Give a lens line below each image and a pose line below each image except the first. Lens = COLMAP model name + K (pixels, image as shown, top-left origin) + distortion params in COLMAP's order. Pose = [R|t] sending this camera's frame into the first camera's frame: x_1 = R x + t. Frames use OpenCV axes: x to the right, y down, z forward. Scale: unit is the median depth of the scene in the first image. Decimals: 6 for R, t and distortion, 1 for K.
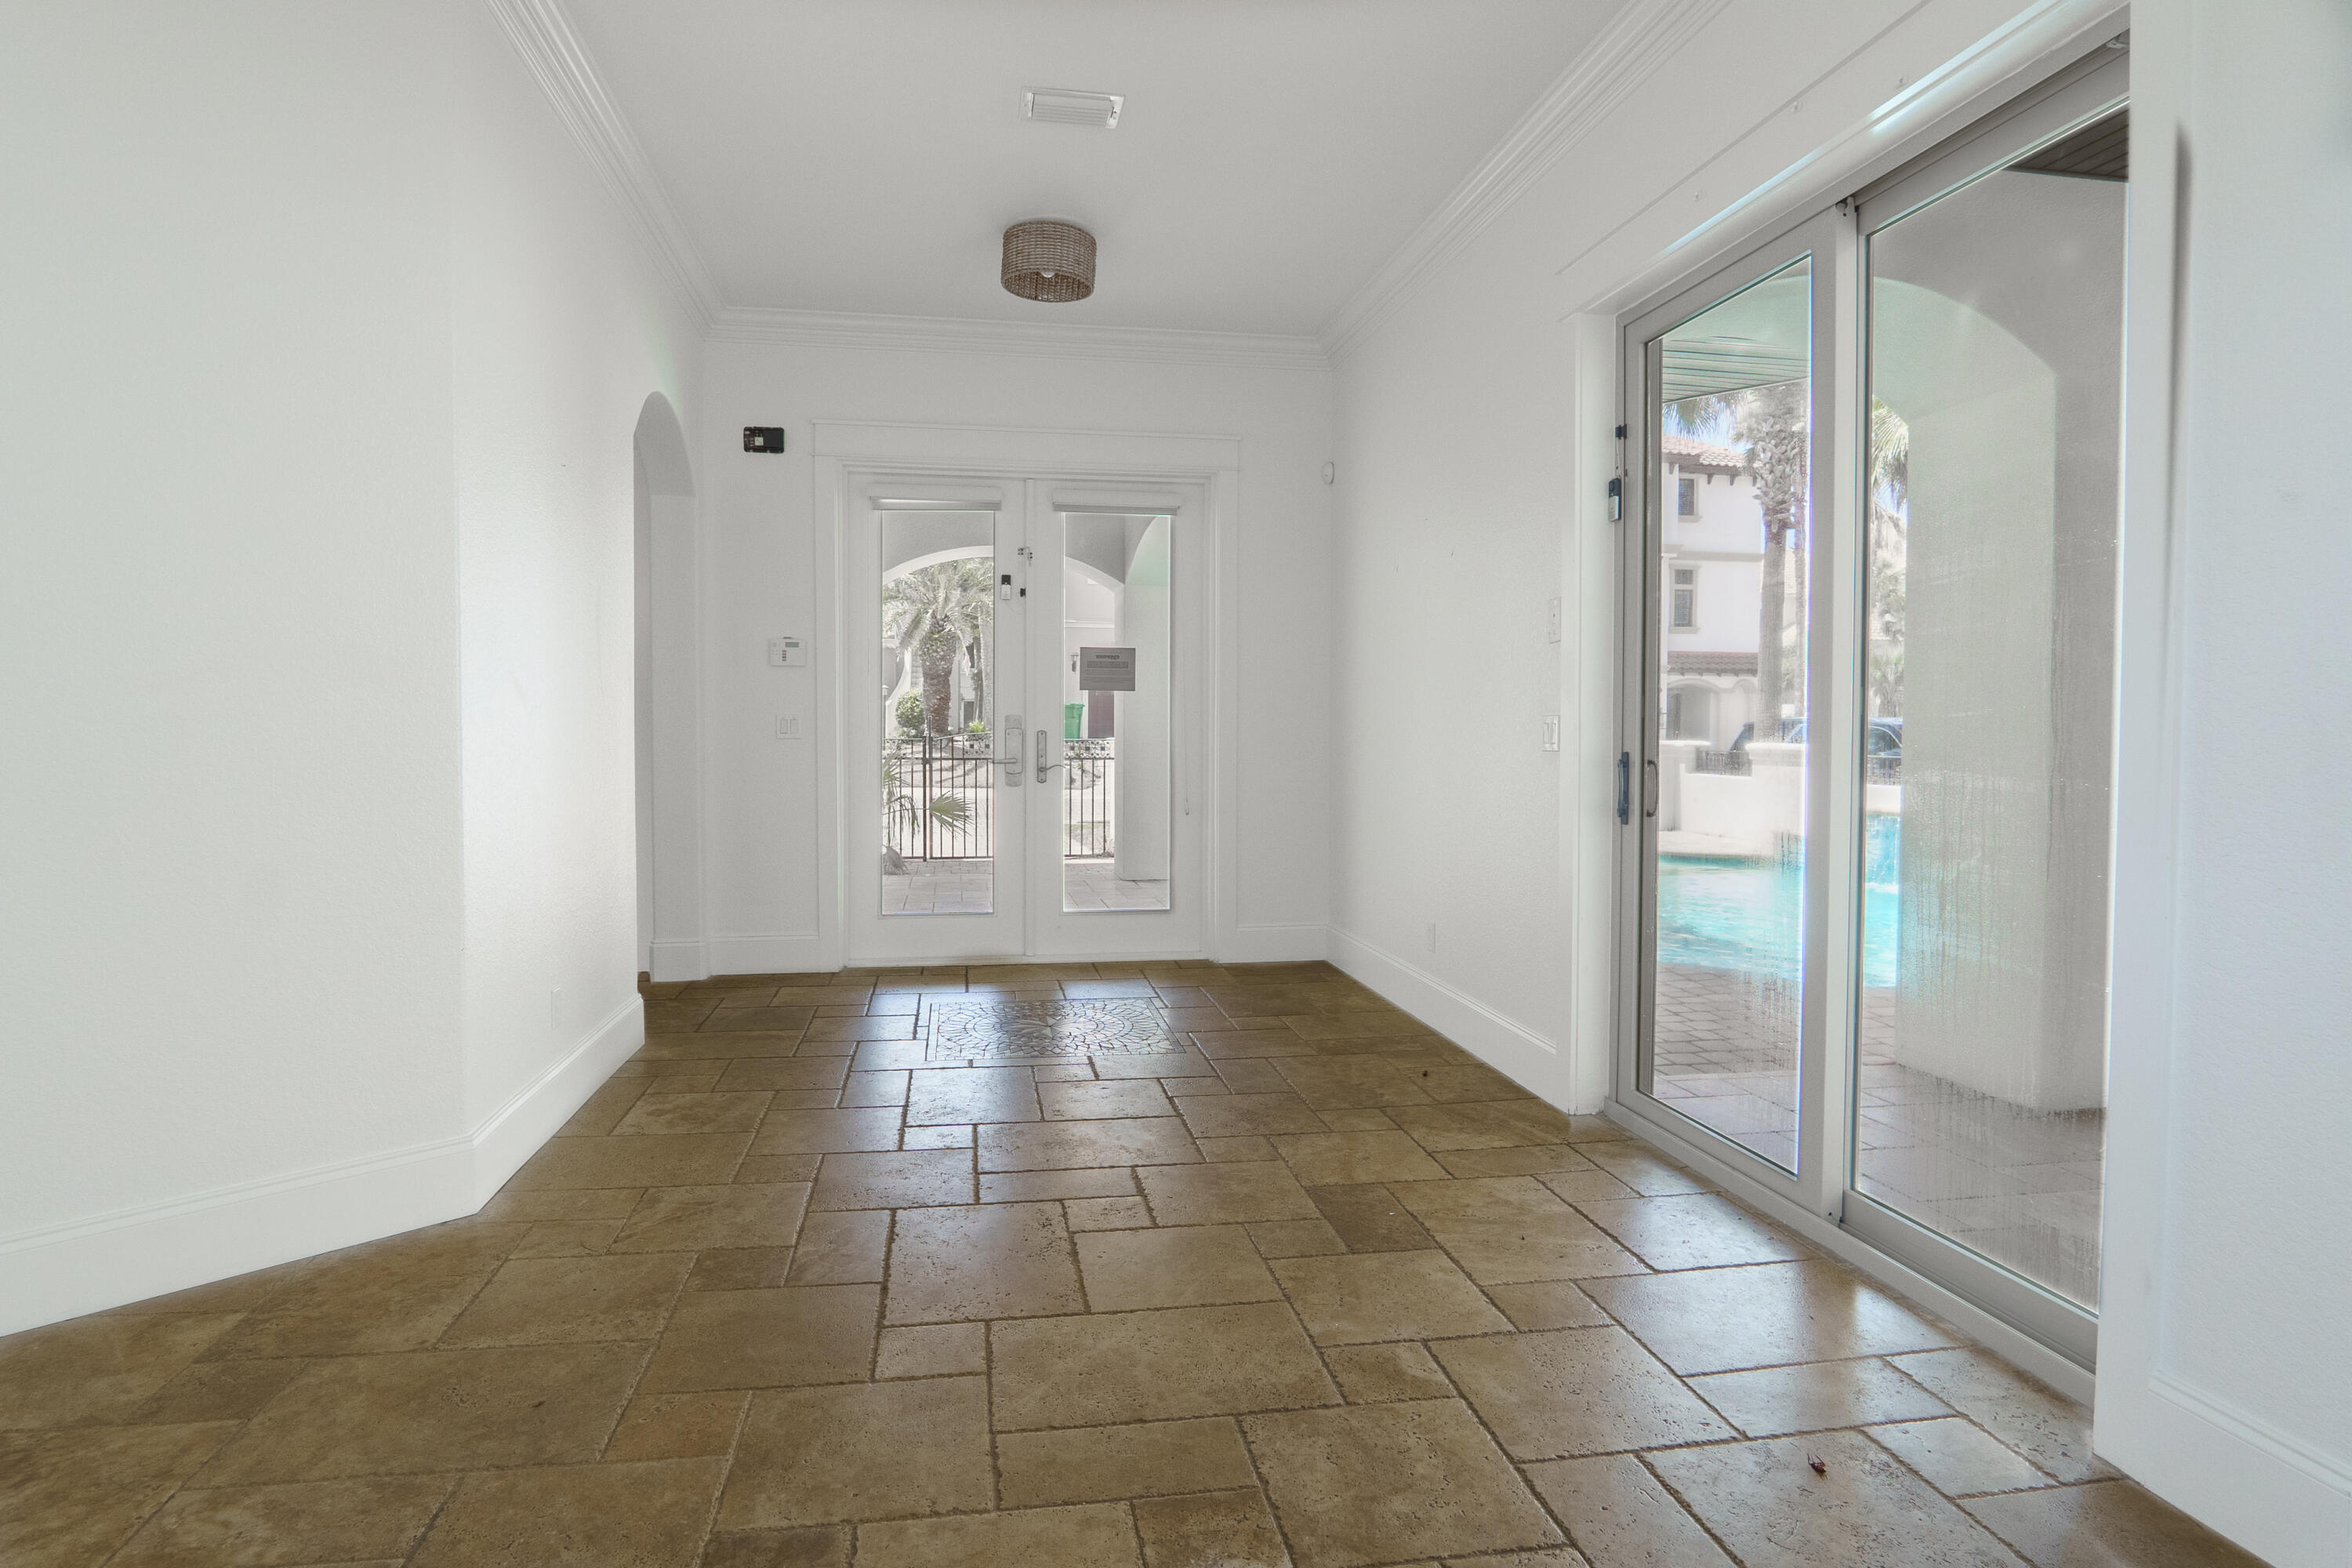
lens RADIAL K [[1265.8, 0, 1171.6], [0, 1265.8, 771.5], [0, 0, 1]] dist [-0.023765, 0.004857]
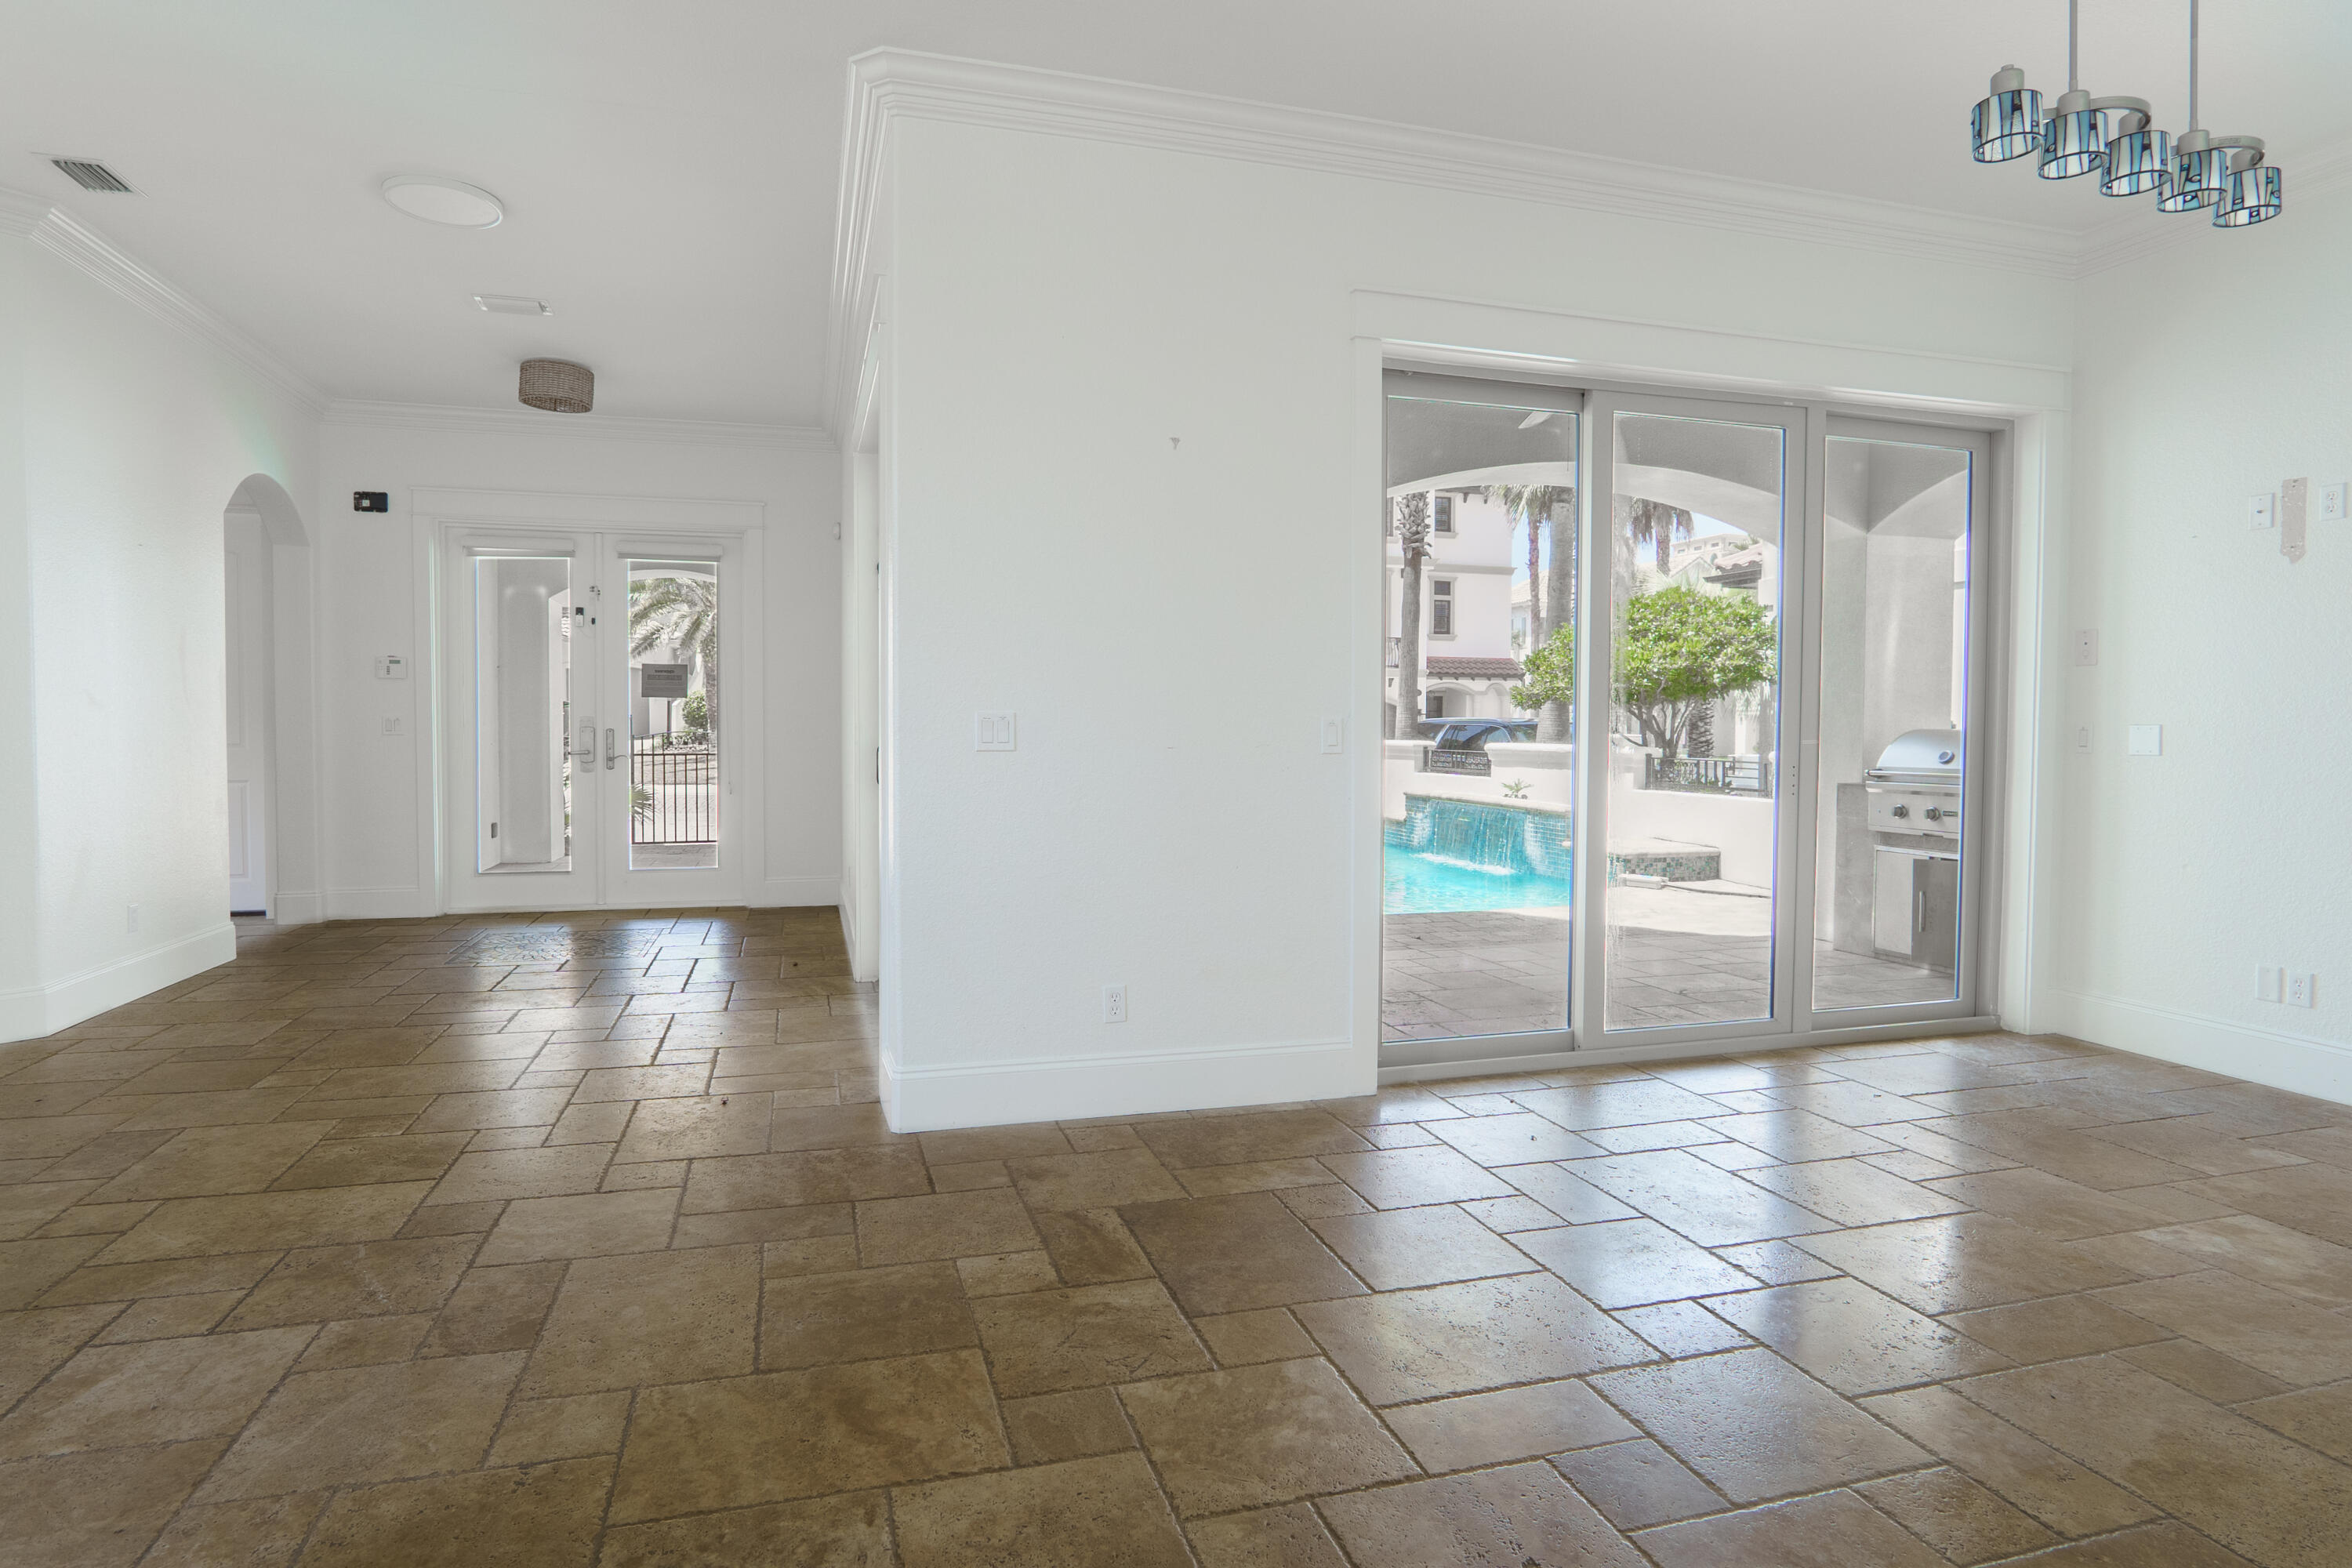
lens RADIAL K [[1265.8, 0, 1164.5], [0, 1265.8, 772.1], [0, 0, 1]] dist [-0.023765, 0.004857]
pose [[0.993809, -0.003973, 0.111030, 0.298775], [0.003949, 0.999992, 0.000435, 0.012568], [-0.111031, 0.000006, 0.993817, -0.315890]]
